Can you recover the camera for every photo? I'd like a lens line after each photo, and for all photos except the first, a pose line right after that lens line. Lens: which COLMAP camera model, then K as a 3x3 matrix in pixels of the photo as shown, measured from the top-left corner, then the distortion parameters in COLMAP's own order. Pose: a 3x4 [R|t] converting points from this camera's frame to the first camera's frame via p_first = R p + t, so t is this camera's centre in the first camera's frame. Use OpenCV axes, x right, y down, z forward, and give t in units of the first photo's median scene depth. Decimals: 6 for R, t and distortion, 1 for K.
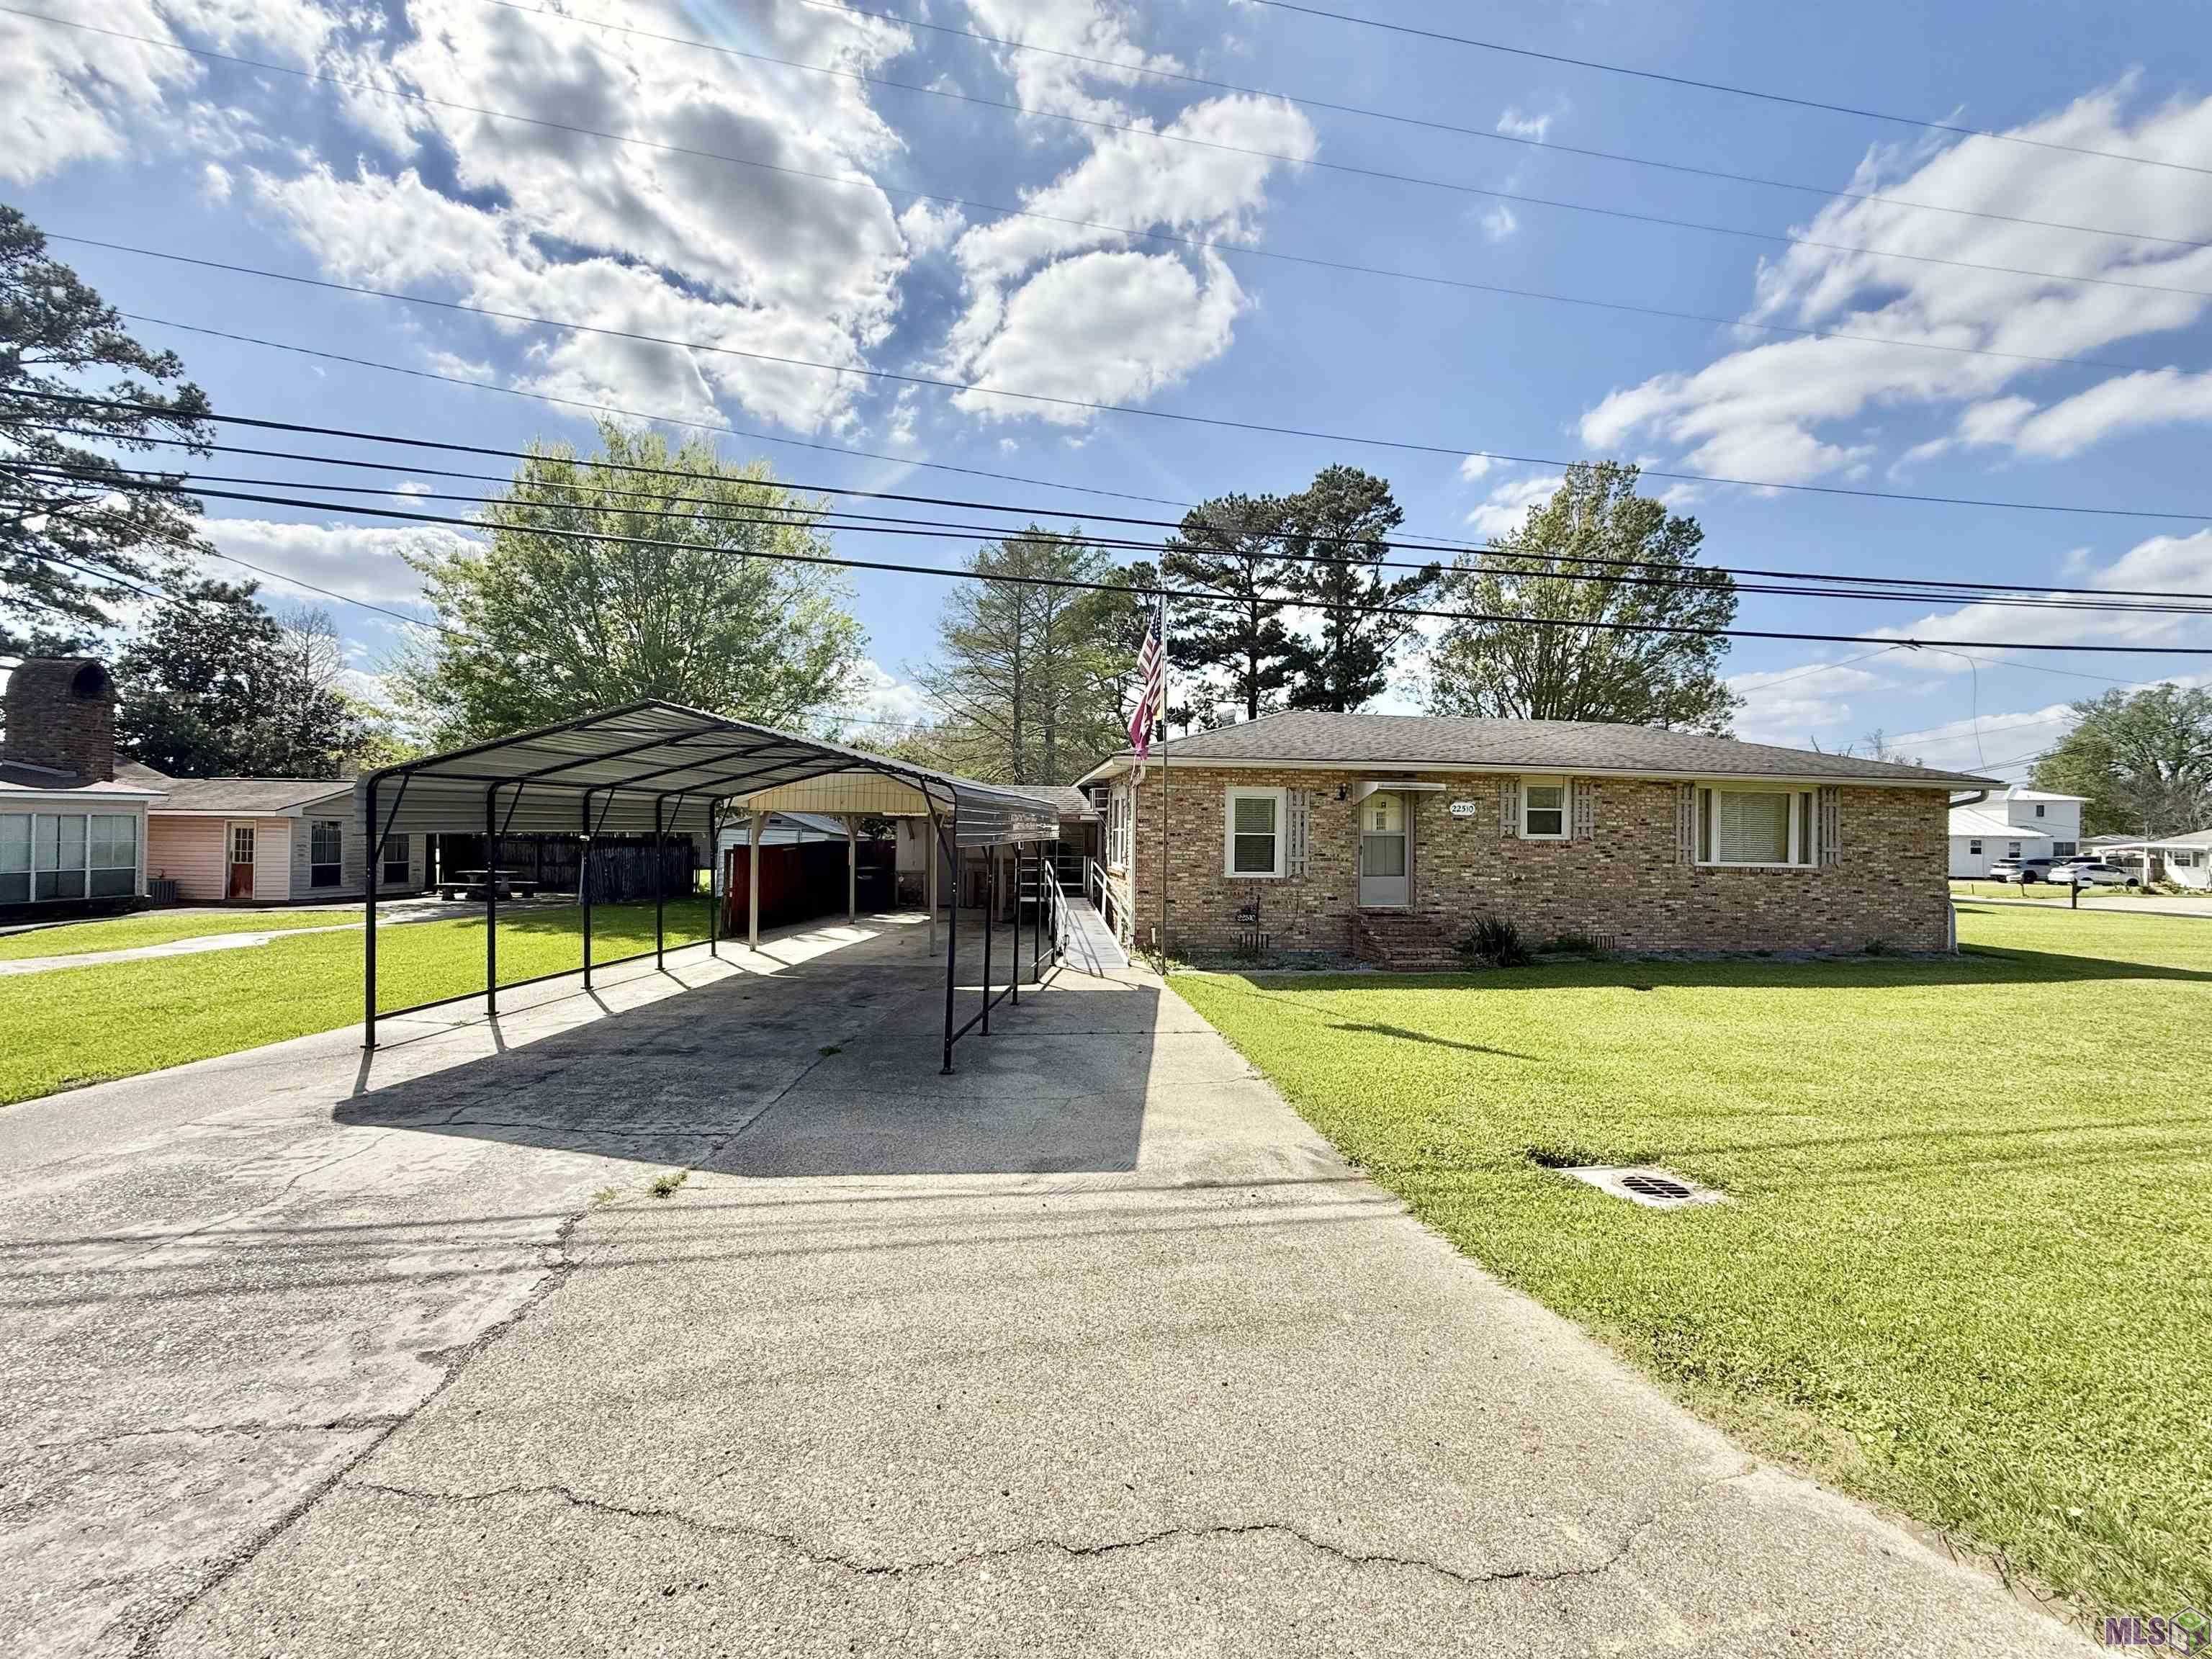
lens RADIAL K [[883.7, 0, 1106.0], [0, 883.7, 829.5], [0, 0, 1]] dist [-0.000632, 0.000392]
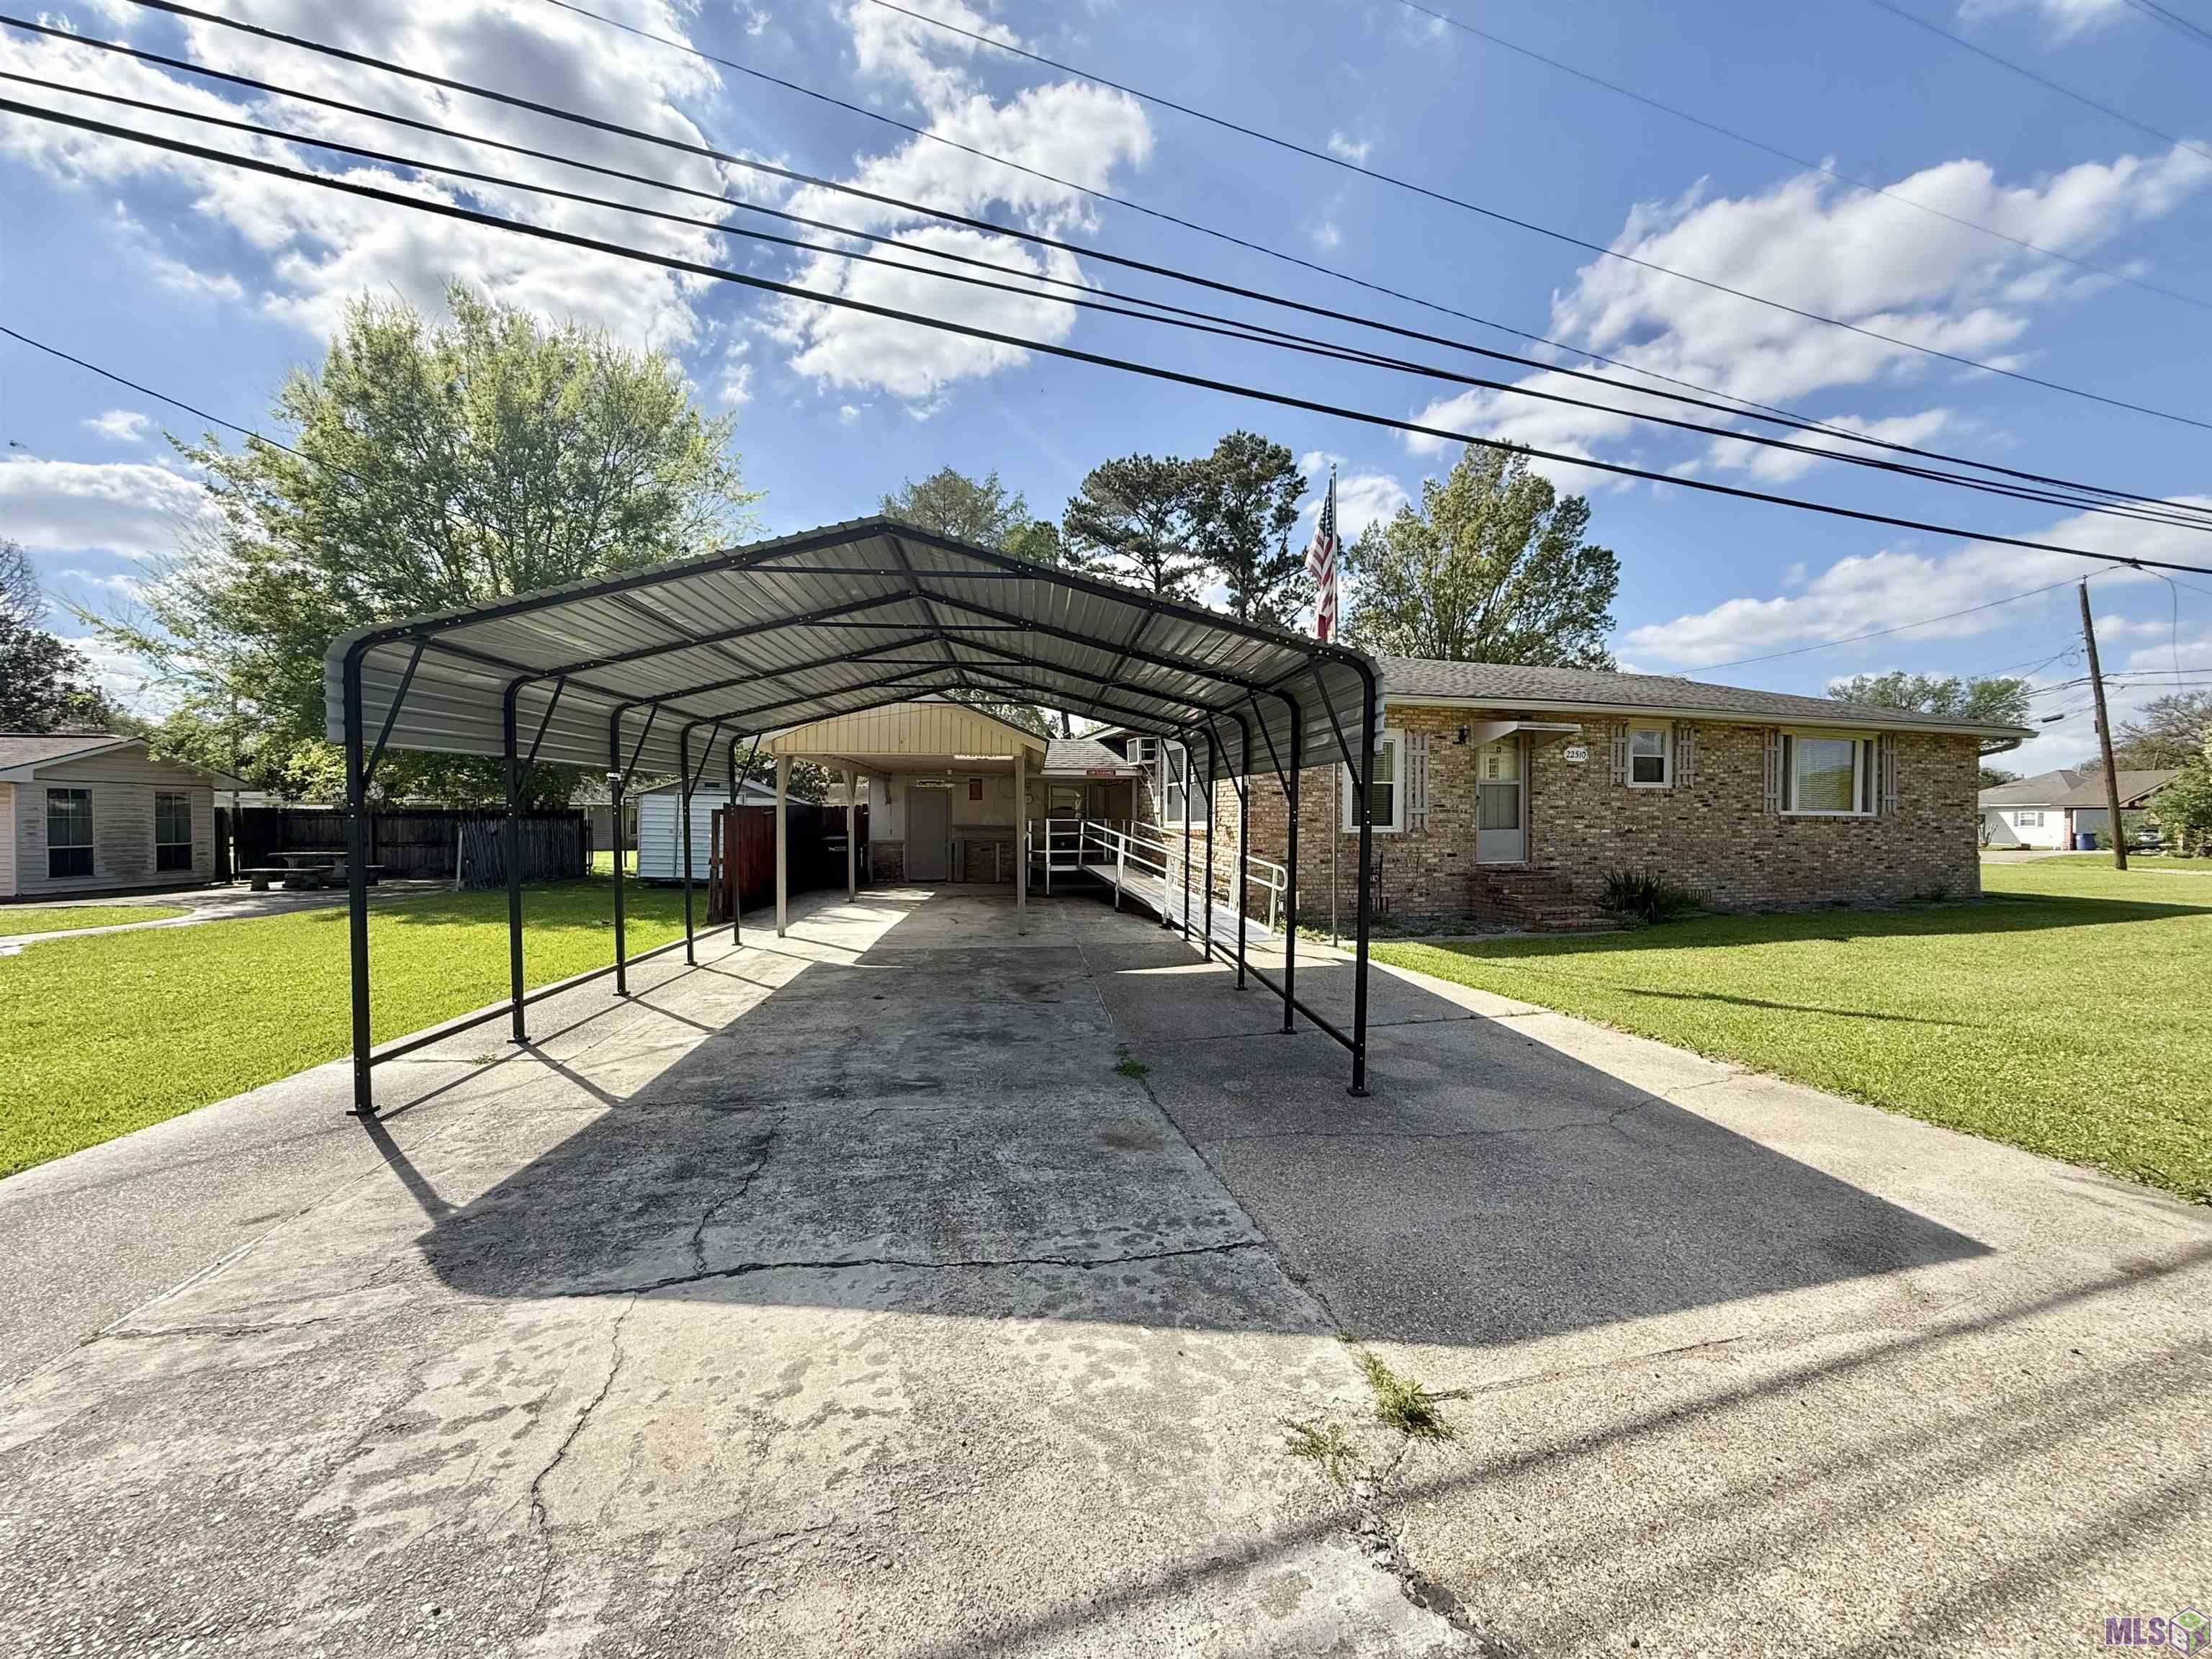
lens RADIAL K [[884.4, 0, 1106.0], [0, 884.4, 829.5], [0, 0, 1]] dist [-0.005849, 0.003842]
pose [[0.985386, -0.015332, 0.169646, -0.222989], [0.011629, 0.999672, 0.022798, 0.026650], [-0.169940, -0.020491, 0.985241, 0.174264]]
